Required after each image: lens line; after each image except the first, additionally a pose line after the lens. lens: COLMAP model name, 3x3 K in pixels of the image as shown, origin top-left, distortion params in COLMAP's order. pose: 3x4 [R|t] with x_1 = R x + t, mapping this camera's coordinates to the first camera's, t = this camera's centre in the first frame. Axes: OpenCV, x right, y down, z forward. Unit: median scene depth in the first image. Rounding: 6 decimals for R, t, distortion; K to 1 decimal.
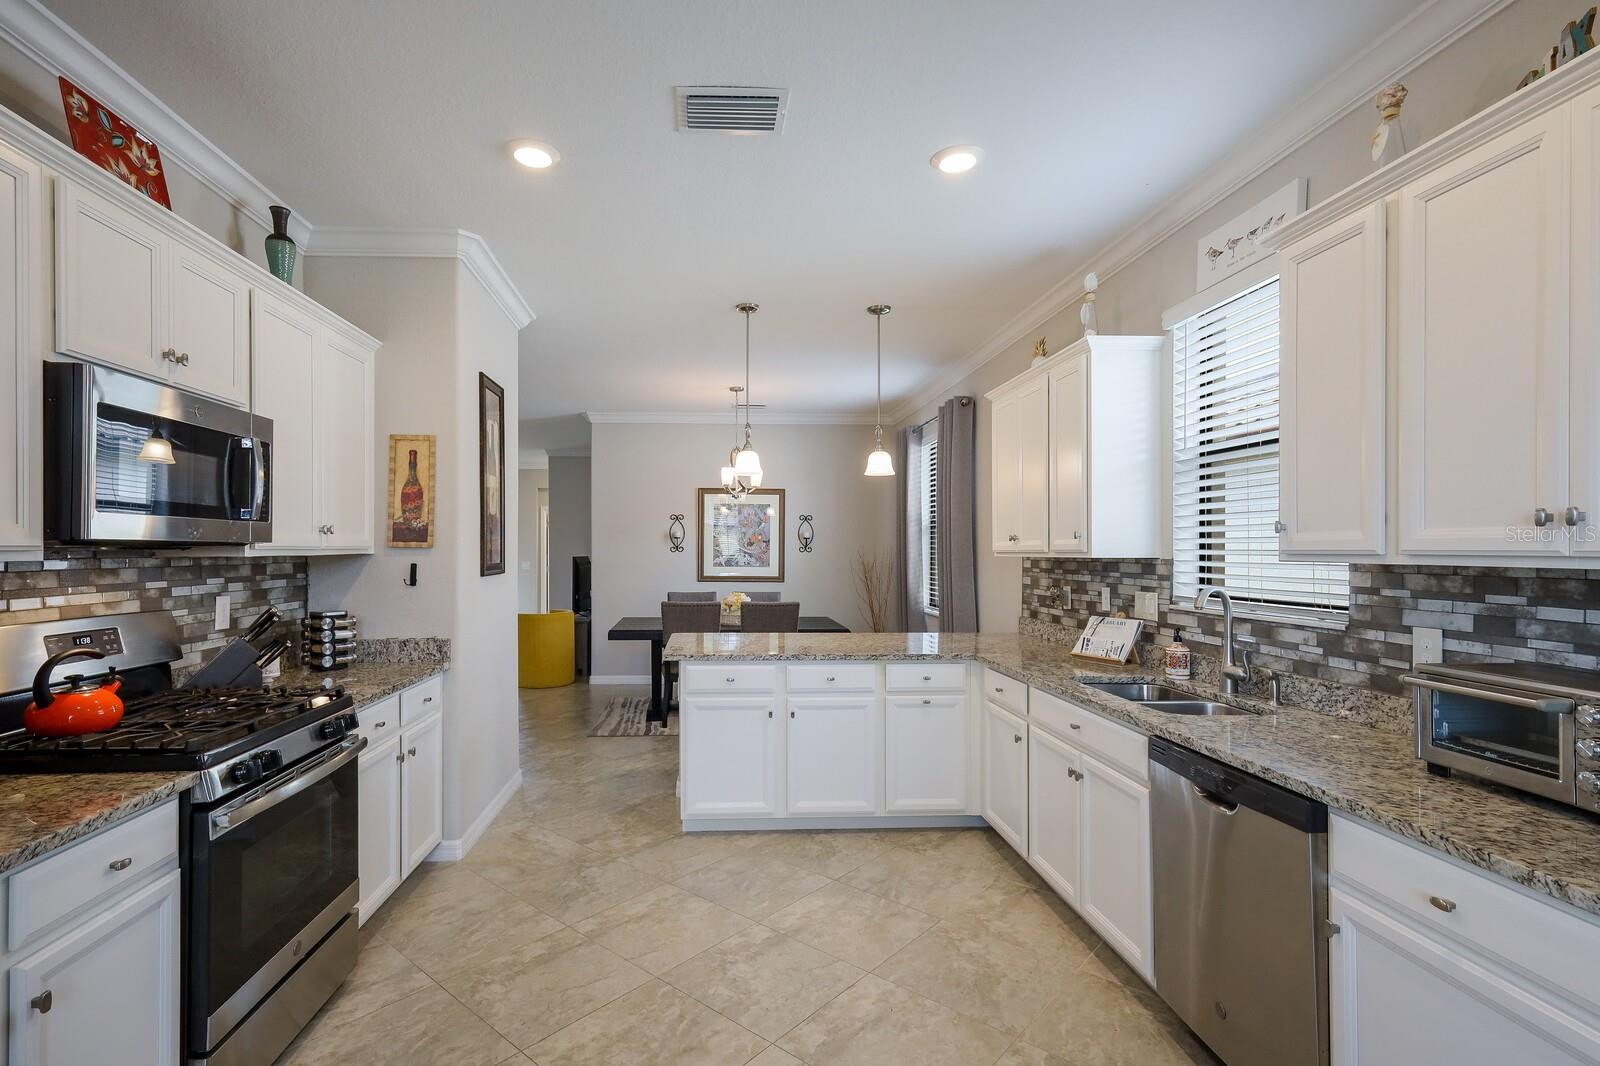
lens RADIAL K [[784.1, 0, 744.9], [0, 784.1, 550.8], [0, 0, 1]] dist [0.017171, -0.000346]
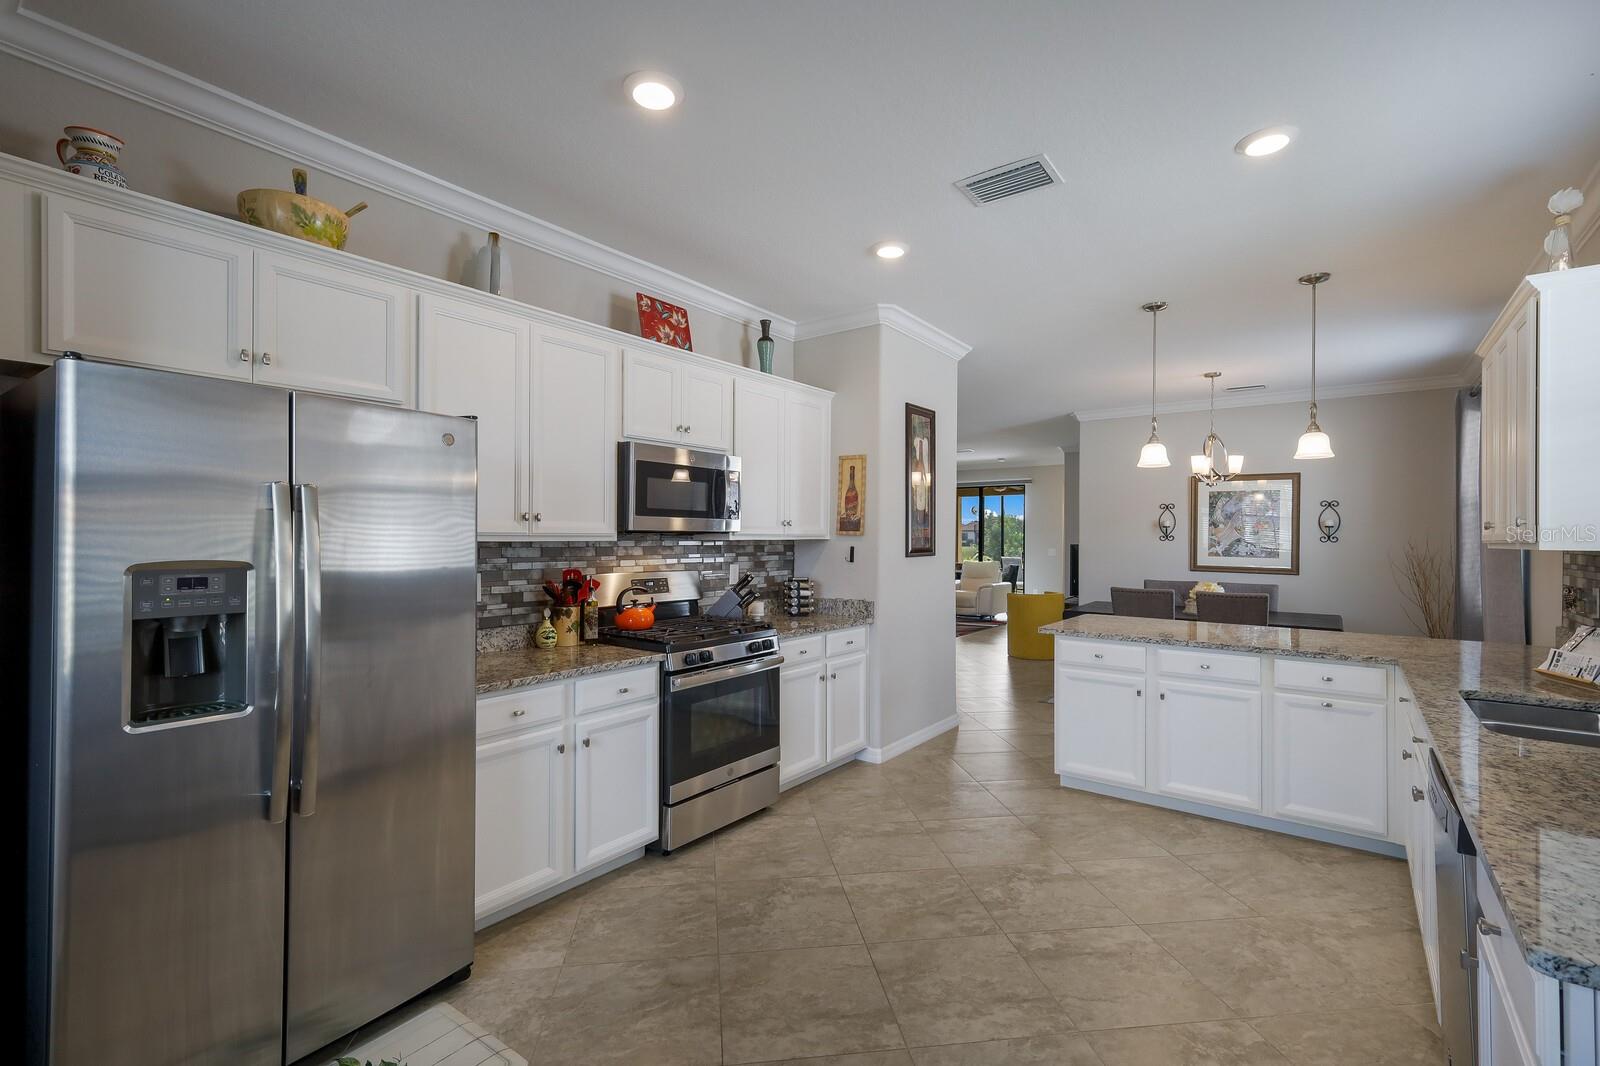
lens RADIAL K [[725.4, 0, 792.1], [0, 725.4, 536.9], [0, 0, 1]] dist [0.018302, -0.000321]
pose [[0.766061, 0.004523, -0.642752, 0.341504], [-0.006593, 0.999978, -0.000821, 0.000837], [0.642734, 0.004867, 0.766074, -0.067767]]
